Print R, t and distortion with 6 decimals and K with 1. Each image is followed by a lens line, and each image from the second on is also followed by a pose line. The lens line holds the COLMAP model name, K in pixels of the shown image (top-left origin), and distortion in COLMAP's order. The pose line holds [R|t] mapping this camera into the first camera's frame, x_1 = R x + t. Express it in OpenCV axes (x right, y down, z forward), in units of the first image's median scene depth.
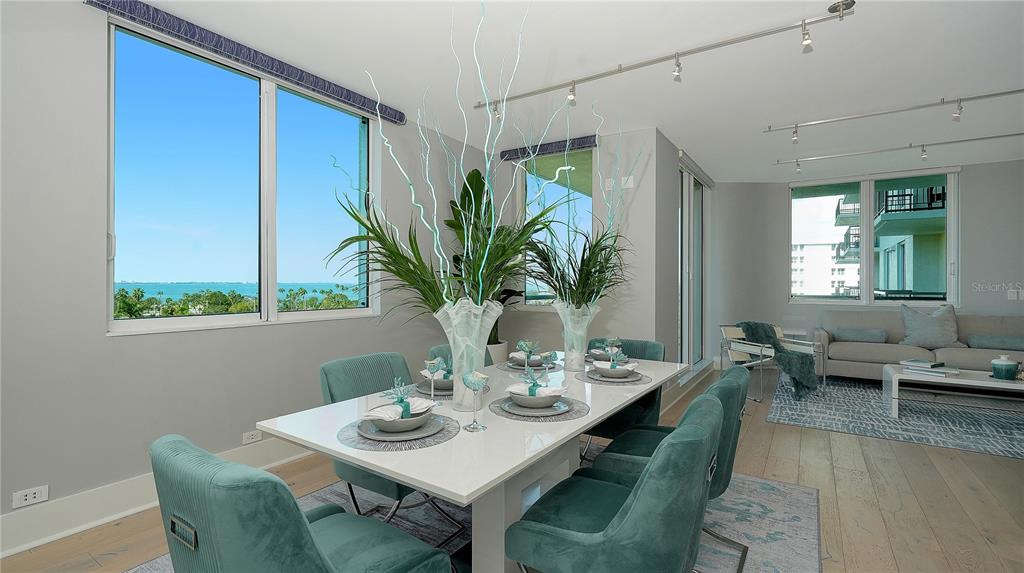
lens RADIAL K [[464.4, 0, 512.3], [0, 464.4, 282.8], [0, 0, 1]] dist [-0.000729, -0.000291]
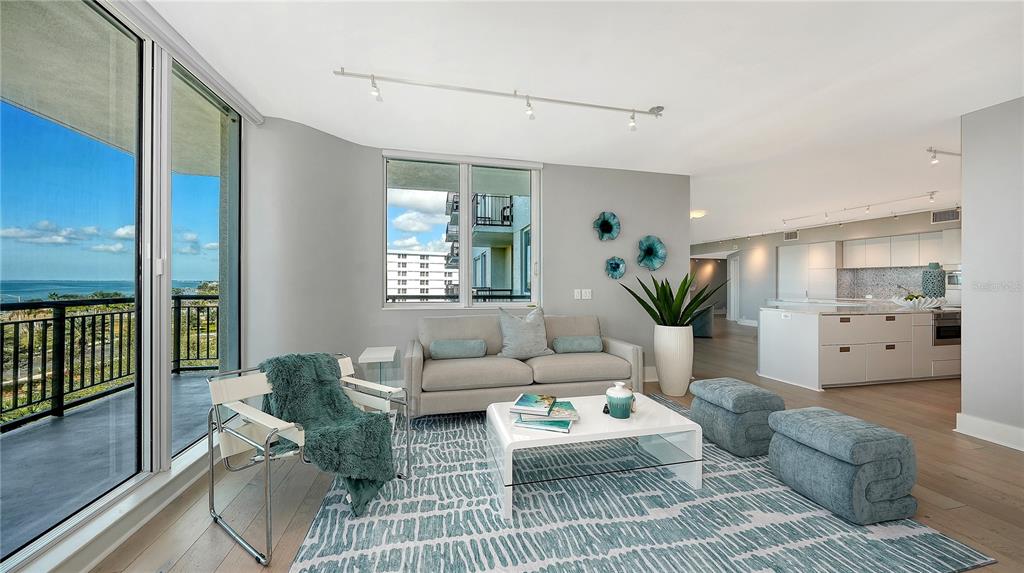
lens RADIAL K [[366.6, 0, 517.7], [0, 366.6, 282.0], [0, 0, 1]] dist [-0.000109, -0.000183]
pose [[0.696785, 0.000118, 0.717280, 0.375945], [0.000274, 1.000000, -0.000430, -0.000835], [-0.717280, 0.000496, 0.696785, 0.499676]]
